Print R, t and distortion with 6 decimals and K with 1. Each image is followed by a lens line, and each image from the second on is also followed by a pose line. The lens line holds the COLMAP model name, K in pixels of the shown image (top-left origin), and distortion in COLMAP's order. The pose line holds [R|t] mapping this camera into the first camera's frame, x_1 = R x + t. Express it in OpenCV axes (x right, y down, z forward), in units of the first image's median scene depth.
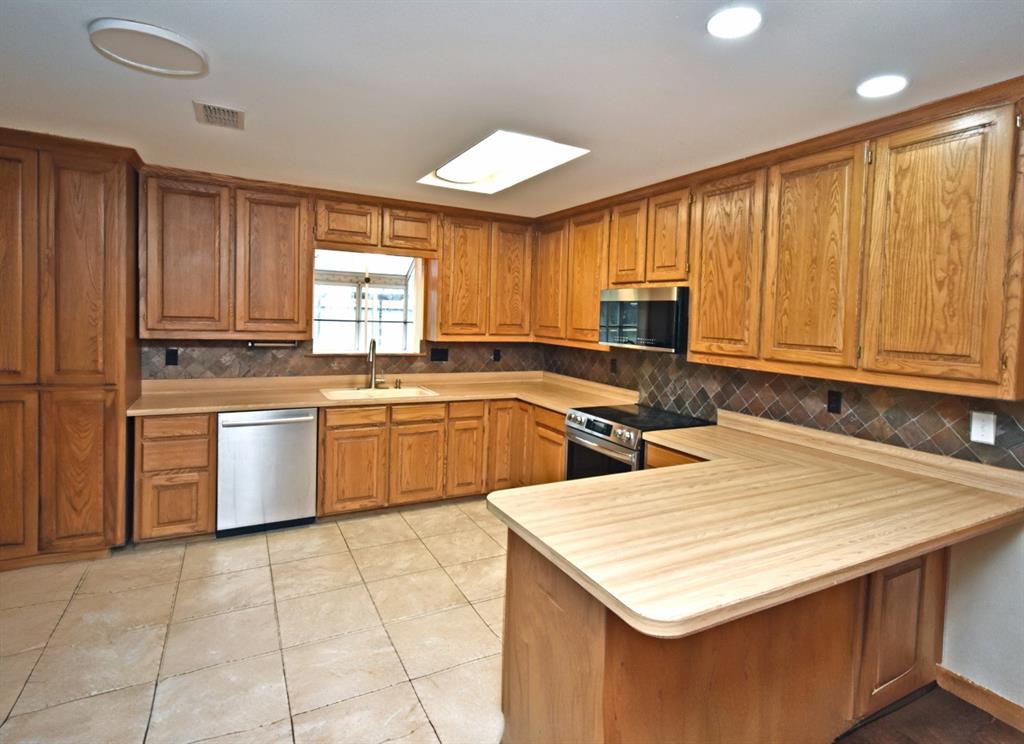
lens RADIAL K [[544.1, 0, 513.6], [0, 544.1, 336.1], [0, 0, 1]] dist [-0.003502, -0.000293]
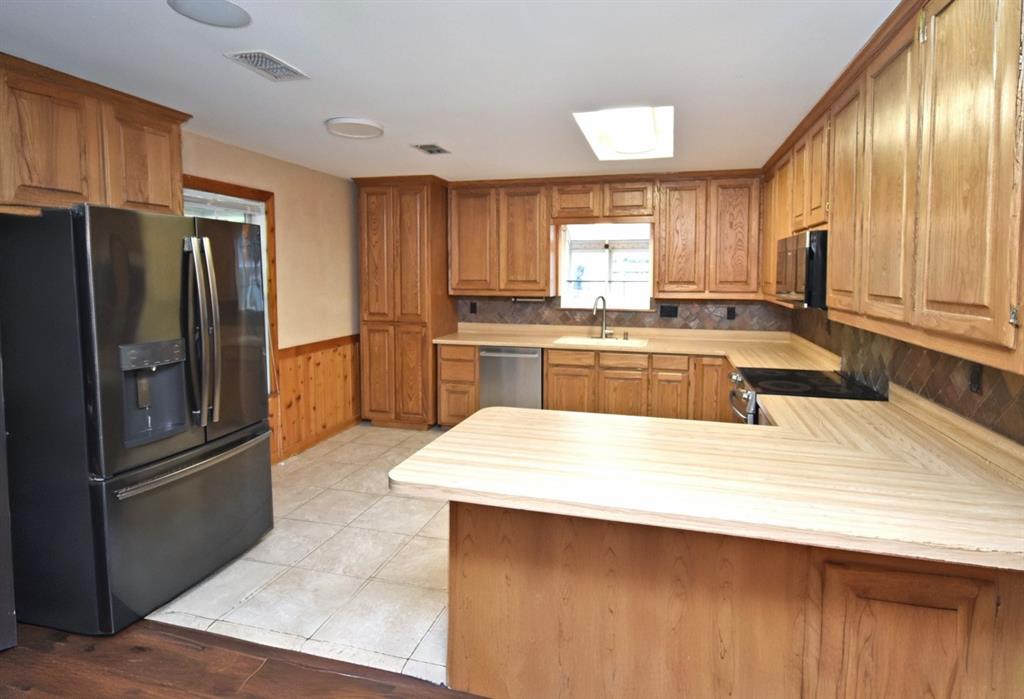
lens RADIAL K [[515.6, 0, 515.4], [0, 515.6, 301.9], [0, 0, 1]] dist [-0.001029, 0.000219]
pose [[0.717796, 0.006895, -0.696220, 0.401308], [-0.005122, 0.999976, 0.004622, 0.014498], [0.696235, 0.000248, 0.717814, 0.069505]]
